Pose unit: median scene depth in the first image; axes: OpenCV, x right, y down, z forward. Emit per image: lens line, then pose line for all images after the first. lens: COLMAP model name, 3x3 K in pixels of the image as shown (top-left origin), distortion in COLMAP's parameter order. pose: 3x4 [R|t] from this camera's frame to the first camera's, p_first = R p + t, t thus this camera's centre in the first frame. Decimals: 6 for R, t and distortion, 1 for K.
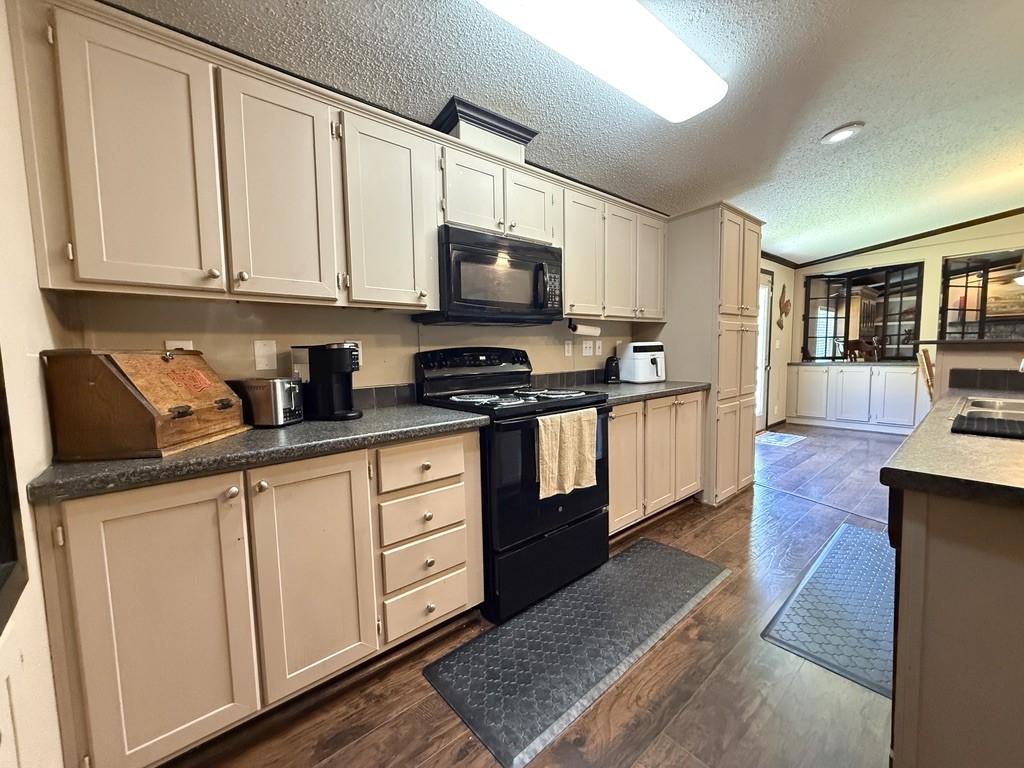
lens RADIAL K [[407.9, 0, 509.8], [0, 407.9, 383.0], [0, 0, 1]] dist [0.001200, -0.000078]
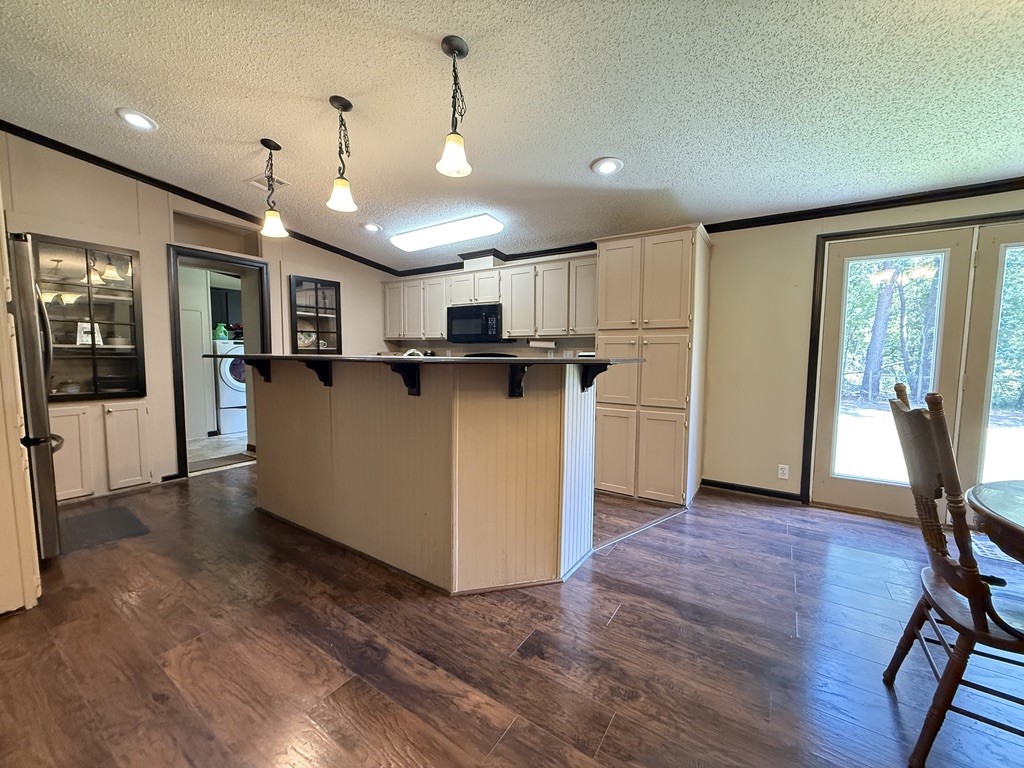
lens RADIAL K [[407.9, 0, 509.8], [0, 407.9, 383.0], [0, 0, 1]] dist [0.001200, -0.000078]
pose [[0.275404, 0.093997, -0.956722, 2.427864], [-0.091608, 0.993245, 0.071215, -0.117283], [0.956954, 0.068030, 0.282155, 0.638777]]
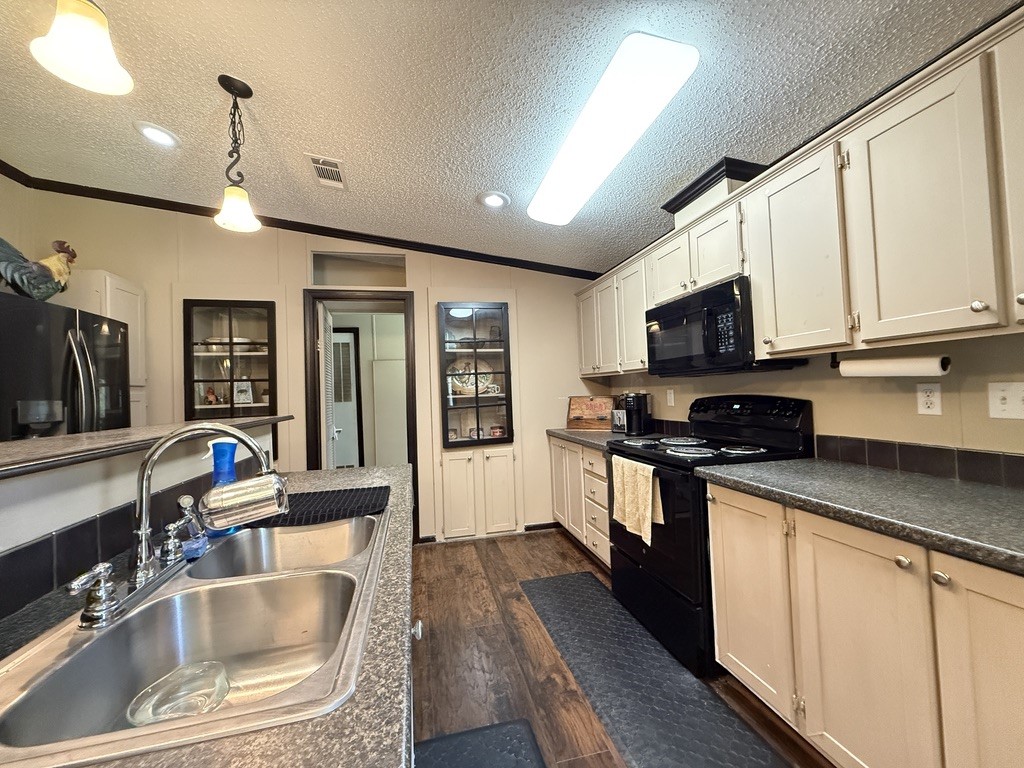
lens RADIAL K [[407.9, 0, 509.8], [0, 407.9, 383.0], [0, 0, 1]] dist [0.001200, -0.000078]
pose [[-0.454950, 0.016144, -0.890371, 1.254008], [-0.026767, 0.999136, 0.031793, -0.162415], [0.890115, 0.038297, -0.454125, 1.168193]]
